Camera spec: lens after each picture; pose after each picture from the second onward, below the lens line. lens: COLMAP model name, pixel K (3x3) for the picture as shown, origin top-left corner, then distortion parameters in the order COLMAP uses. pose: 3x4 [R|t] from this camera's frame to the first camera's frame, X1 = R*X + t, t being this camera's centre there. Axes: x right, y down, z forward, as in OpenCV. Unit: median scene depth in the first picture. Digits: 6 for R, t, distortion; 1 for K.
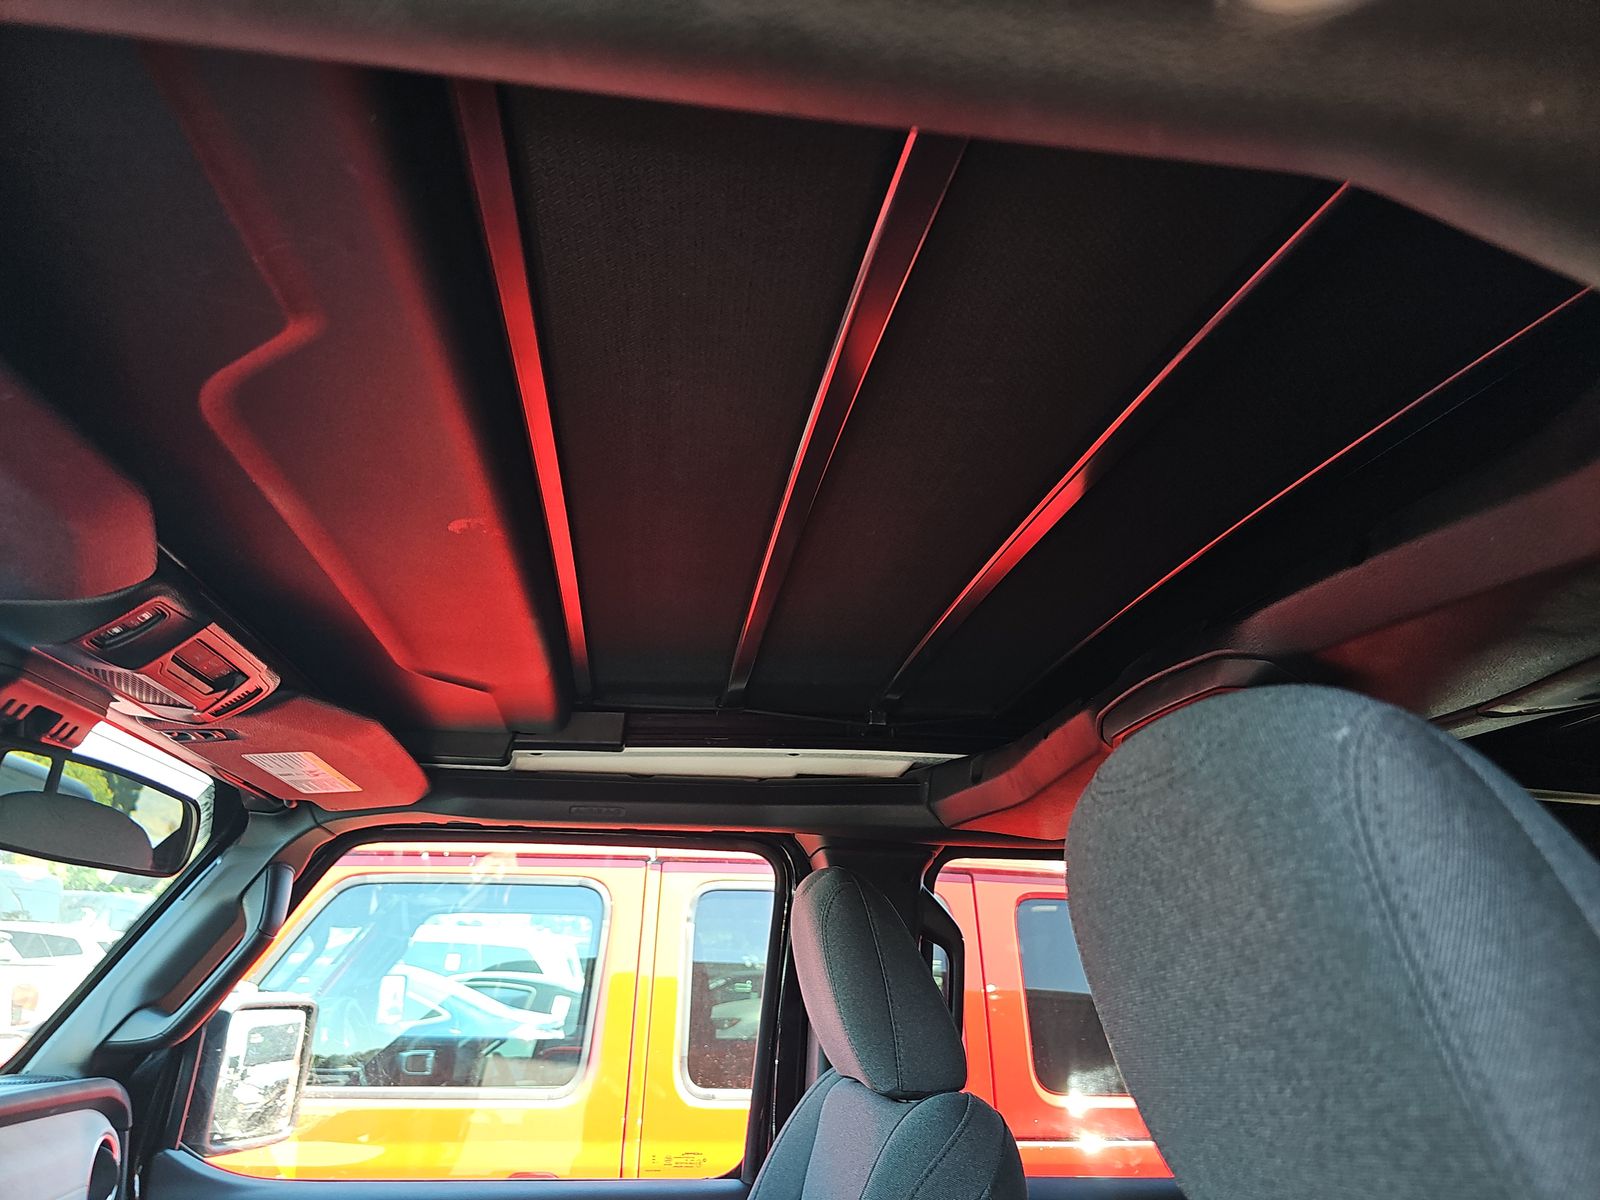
lens RADIAL K [[1069.8, 0, 799.5], [0, 1069.8, 603.7], [0, 0, 1]] dist [0.006413, -0.006611]
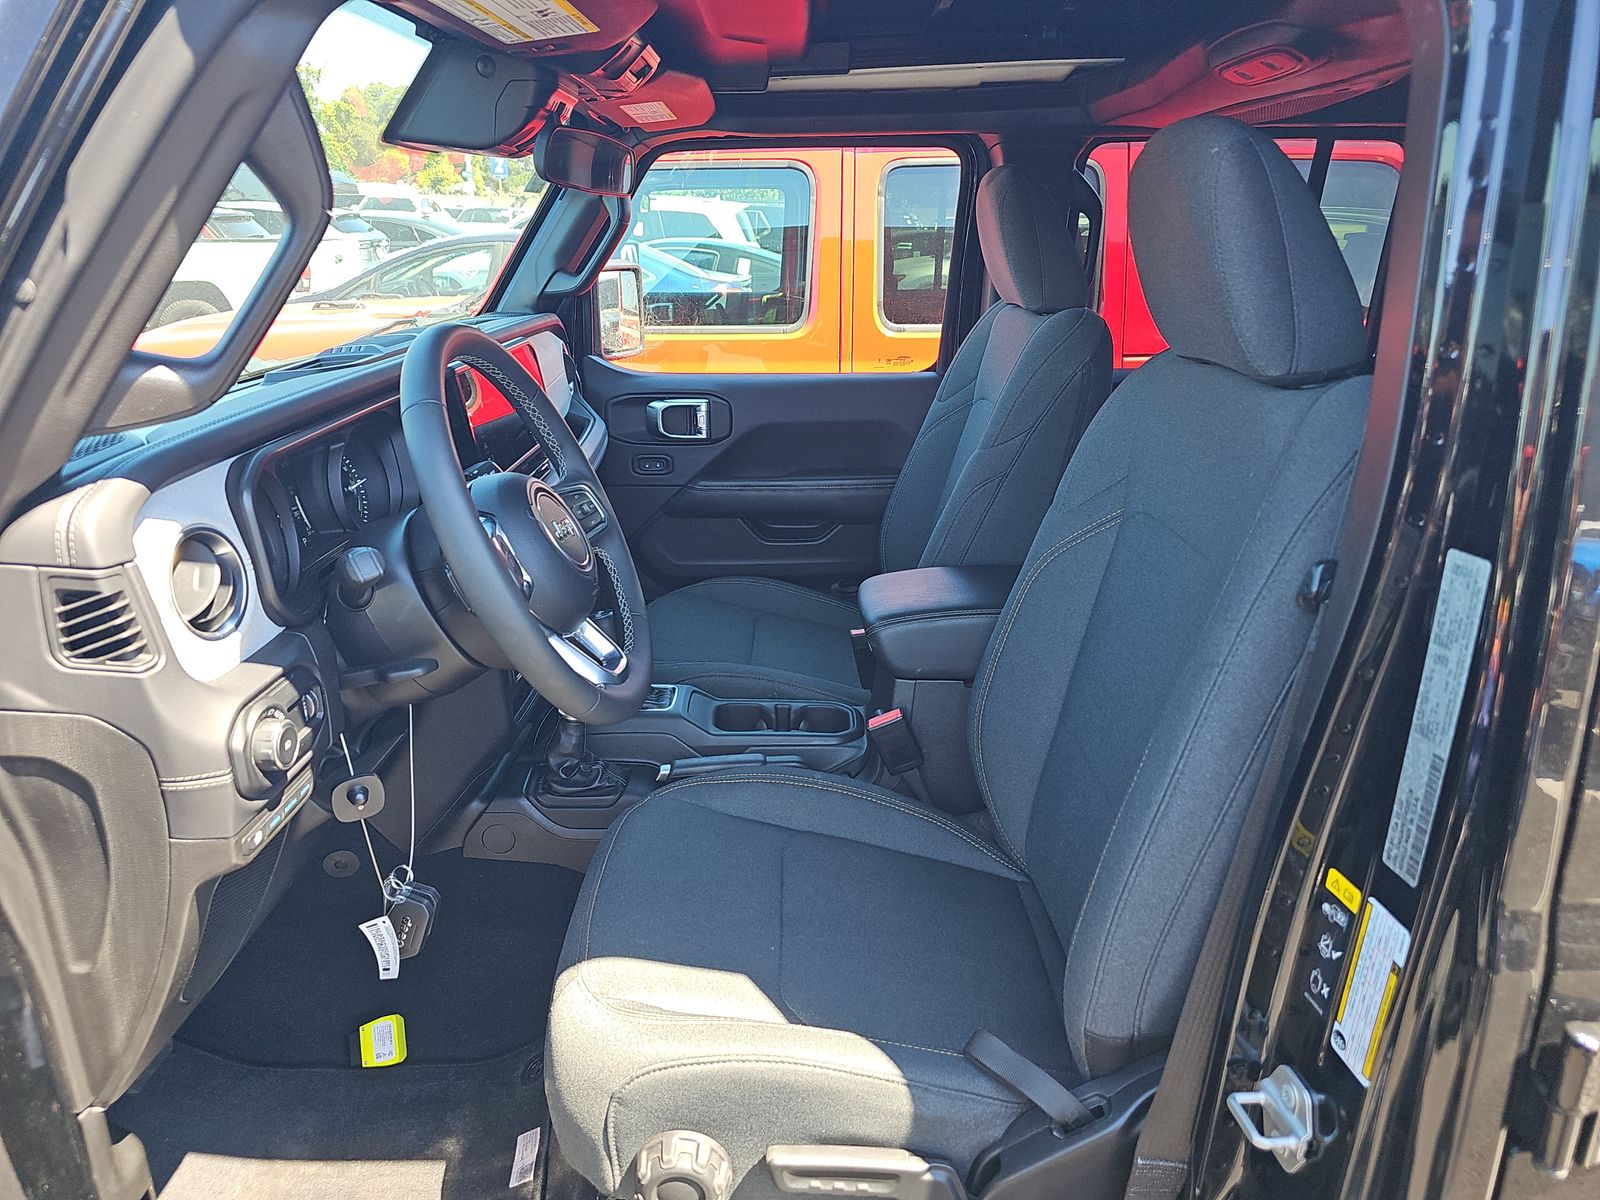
lens RADIAL K [[1069.8, 0, 800.3], [0, 1069.8, 603.7], [0, 0, 1]] dist [0.006413, -0.006611]
pose [[0.989617, 0.021274, -0.142149, -0.022490], [0.071209, 0.786514, 0.613454, -0.159226], [0.124853, -0.617206, 0.776832, -0.429921]]
